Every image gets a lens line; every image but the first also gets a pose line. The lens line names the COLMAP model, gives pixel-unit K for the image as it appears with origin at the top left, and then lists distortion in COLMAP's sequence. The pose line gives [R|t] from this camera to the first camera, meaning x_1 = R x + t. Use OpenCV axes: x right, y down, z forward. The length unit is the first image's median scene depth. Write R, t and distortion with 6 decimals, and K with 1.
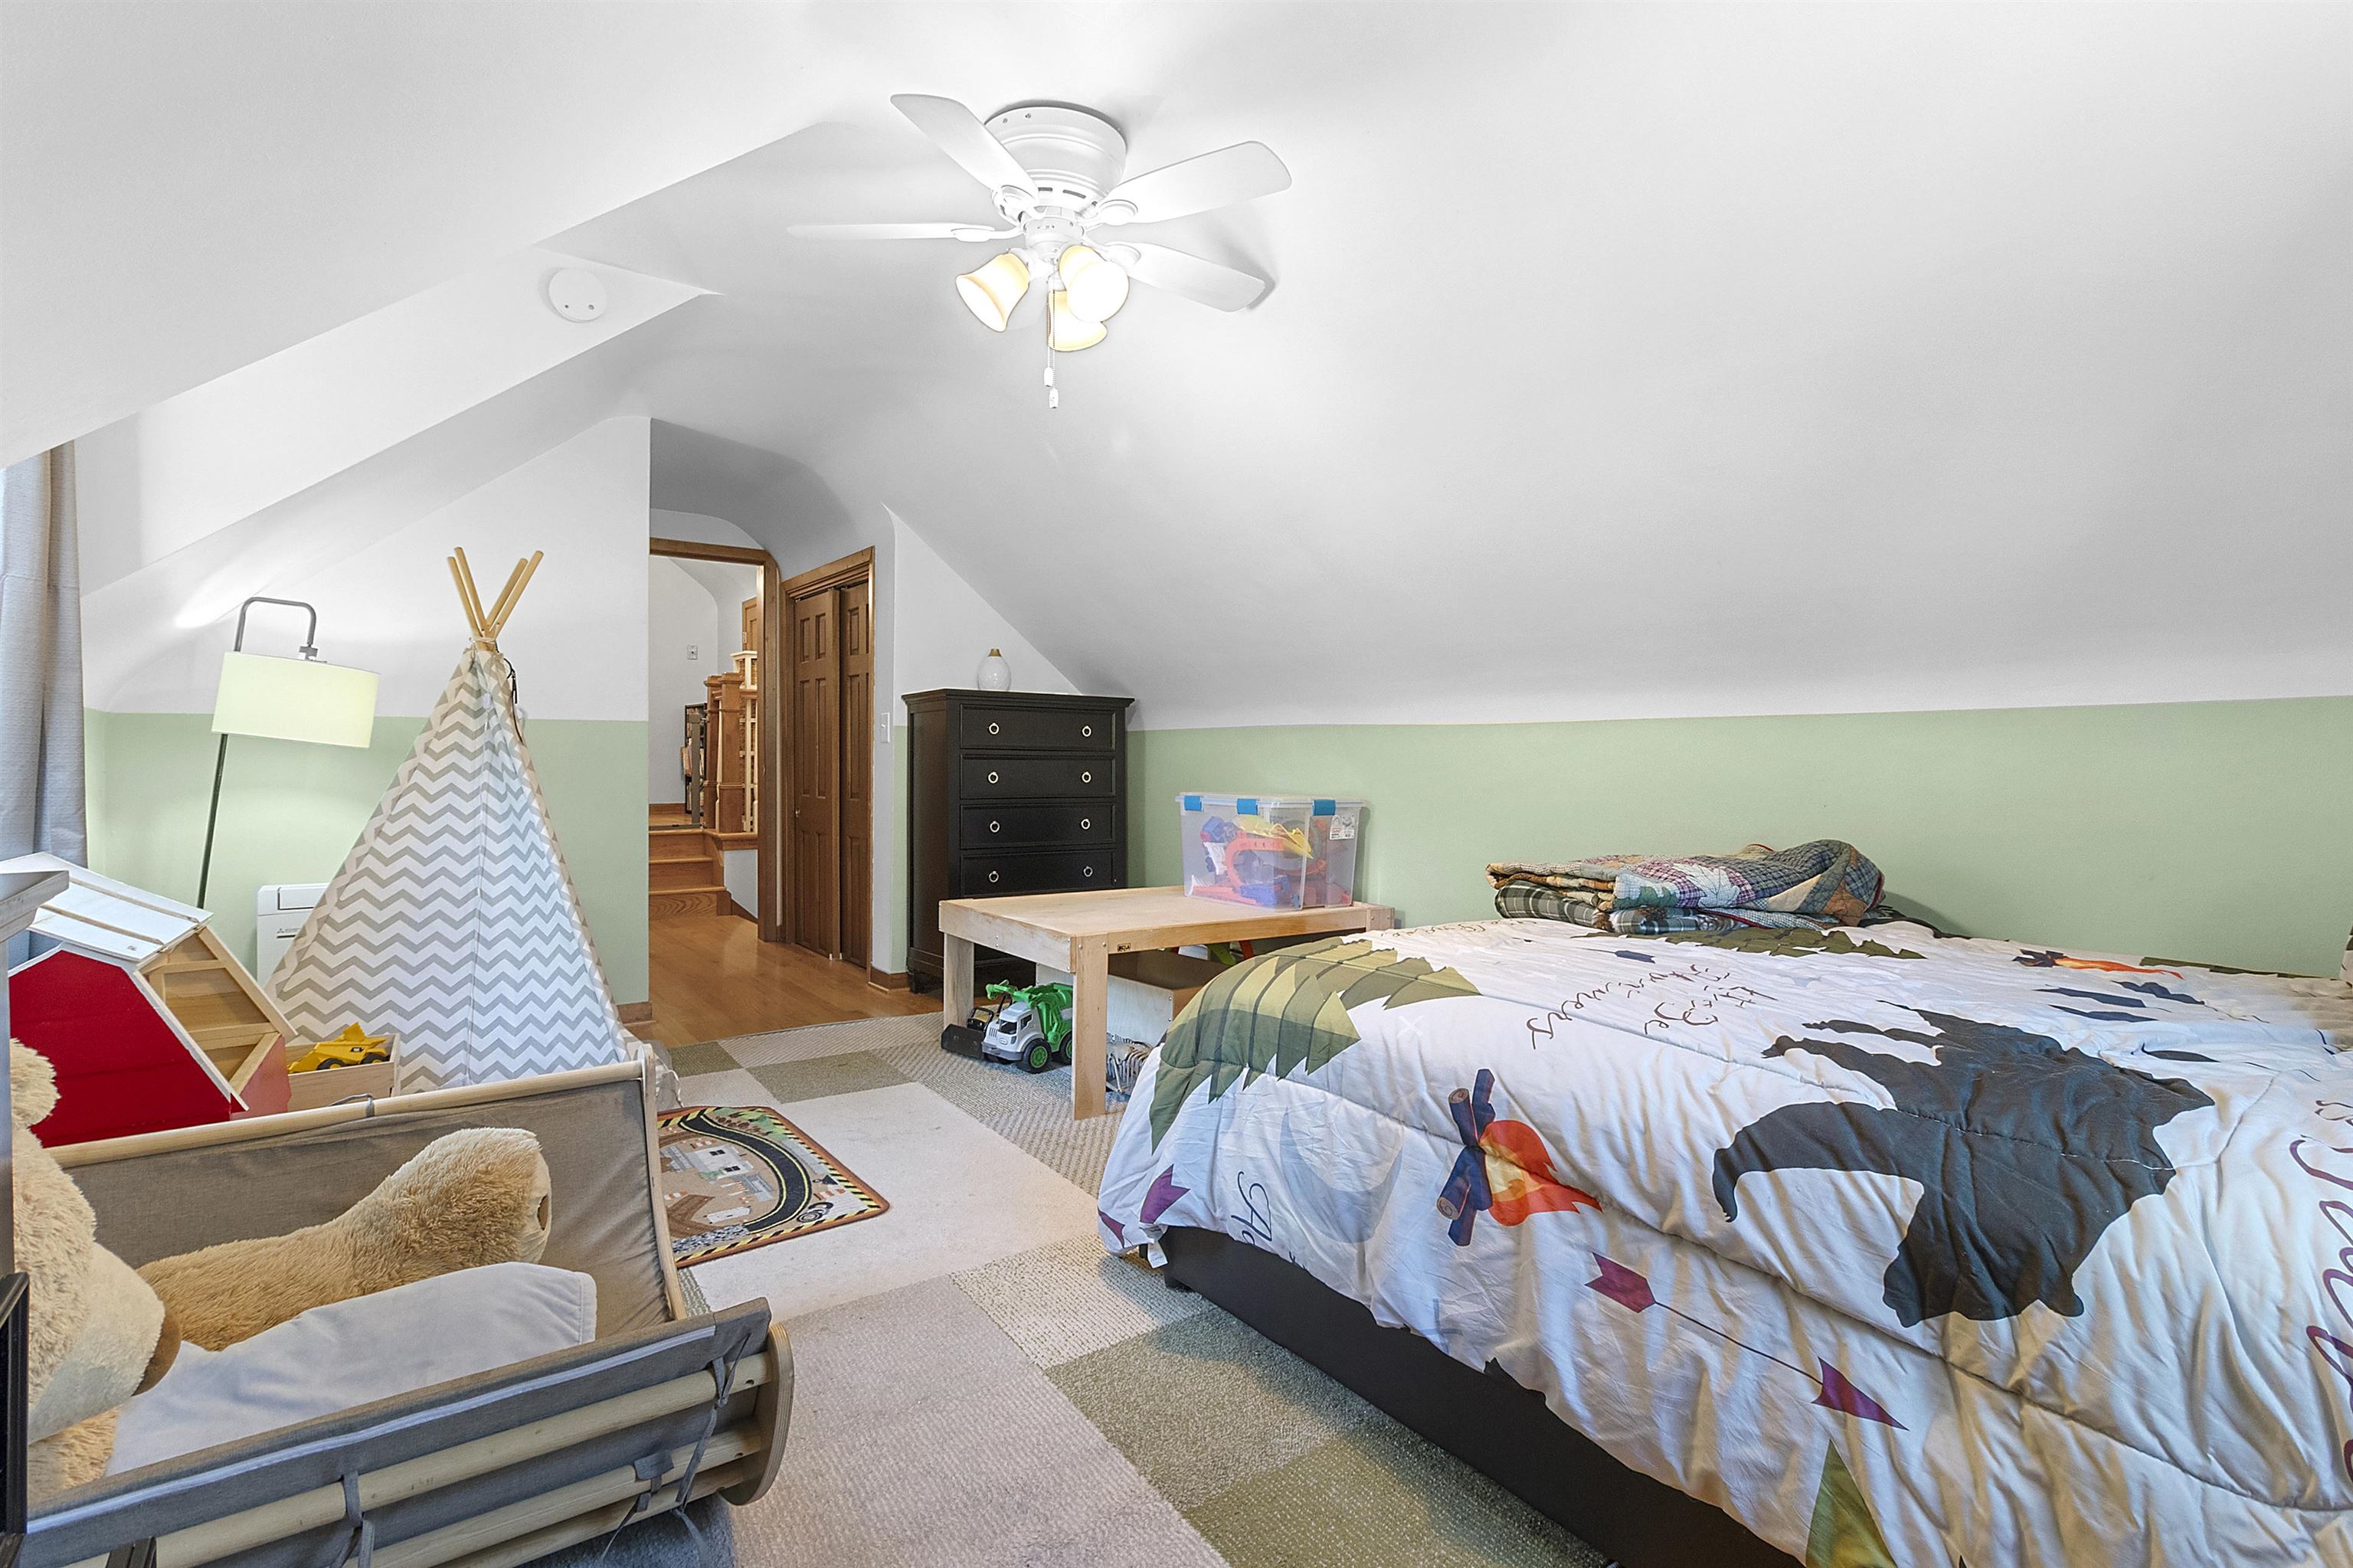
lens RADIAL K [[1083.8, 0, 1177.9], [0, 1083.8, 772.9], [0, 0, 1]] dist [0.000511, 0.000119]
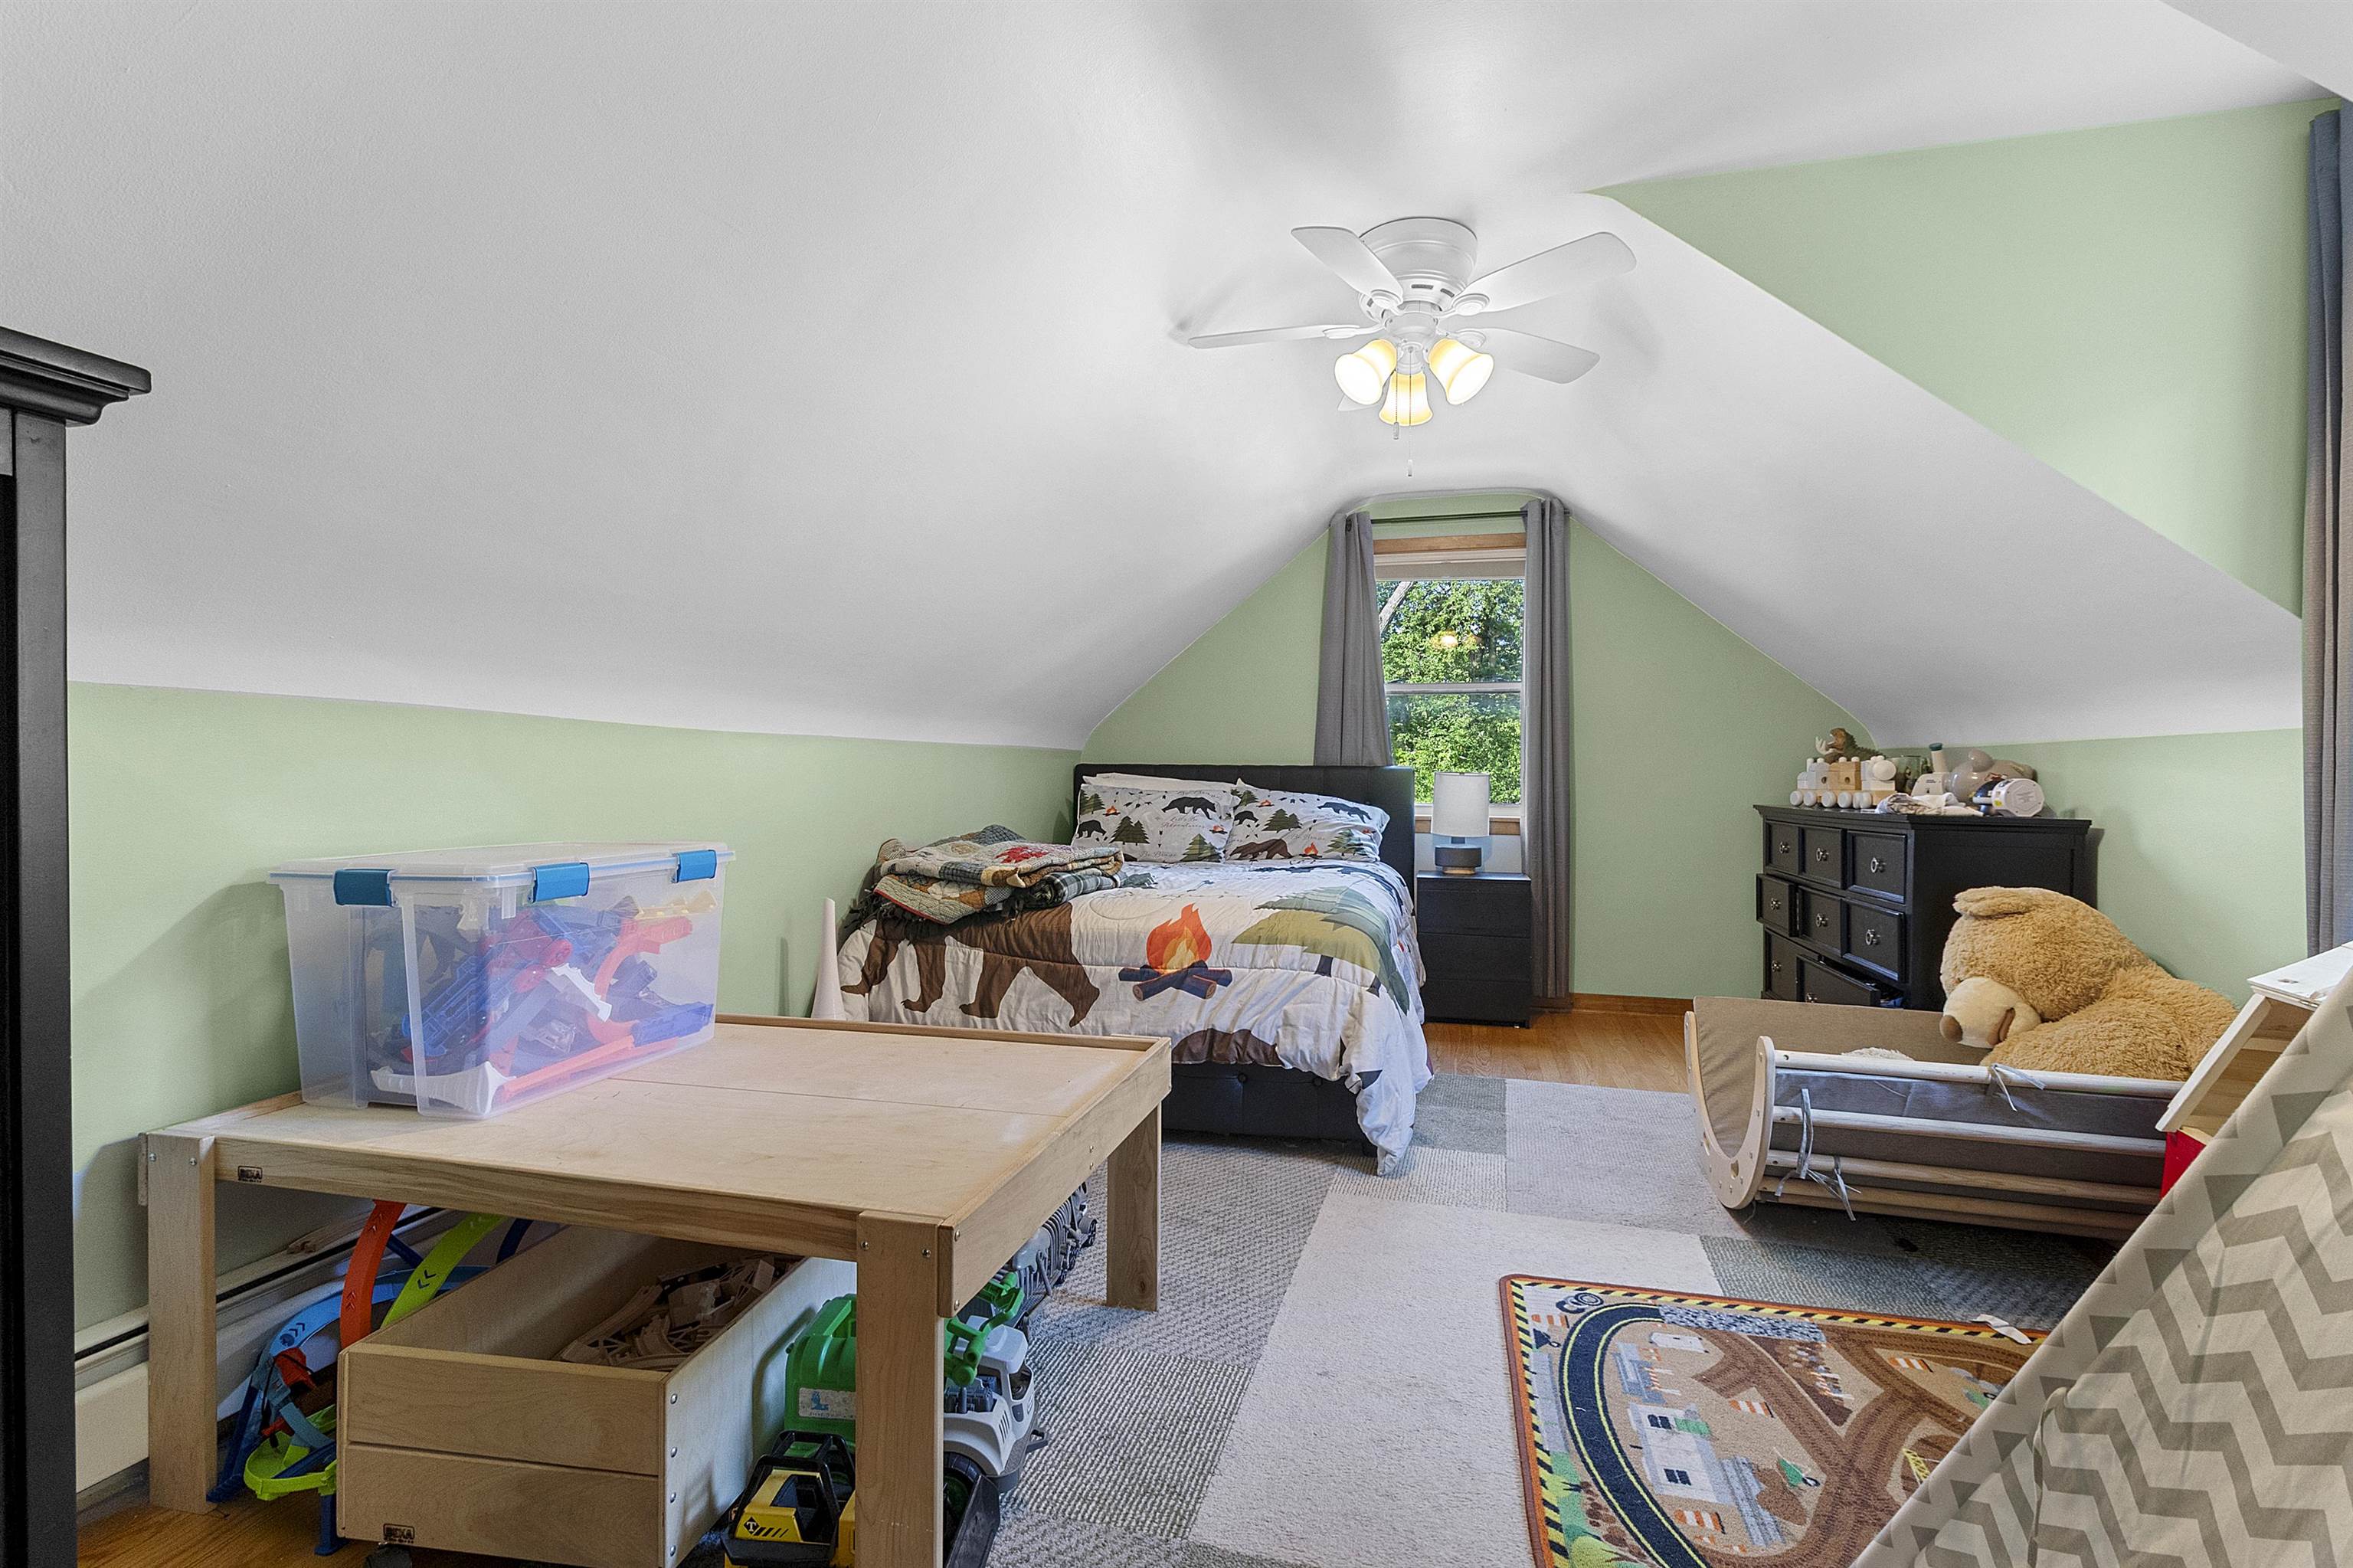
lens RADIAL K [[1083.8, 0, 1179.7], [0, 1083.8, 773.6], [0, 0, 1]] dist [0.000511, 0.000119]
pose [[-0.631056, -0.011711, 0.775649, -0.755674], [-0.000258, 0.999889, 0.014886, -0.033295], [-0.775738, 0.009194, -0.630989, 1.689213]]
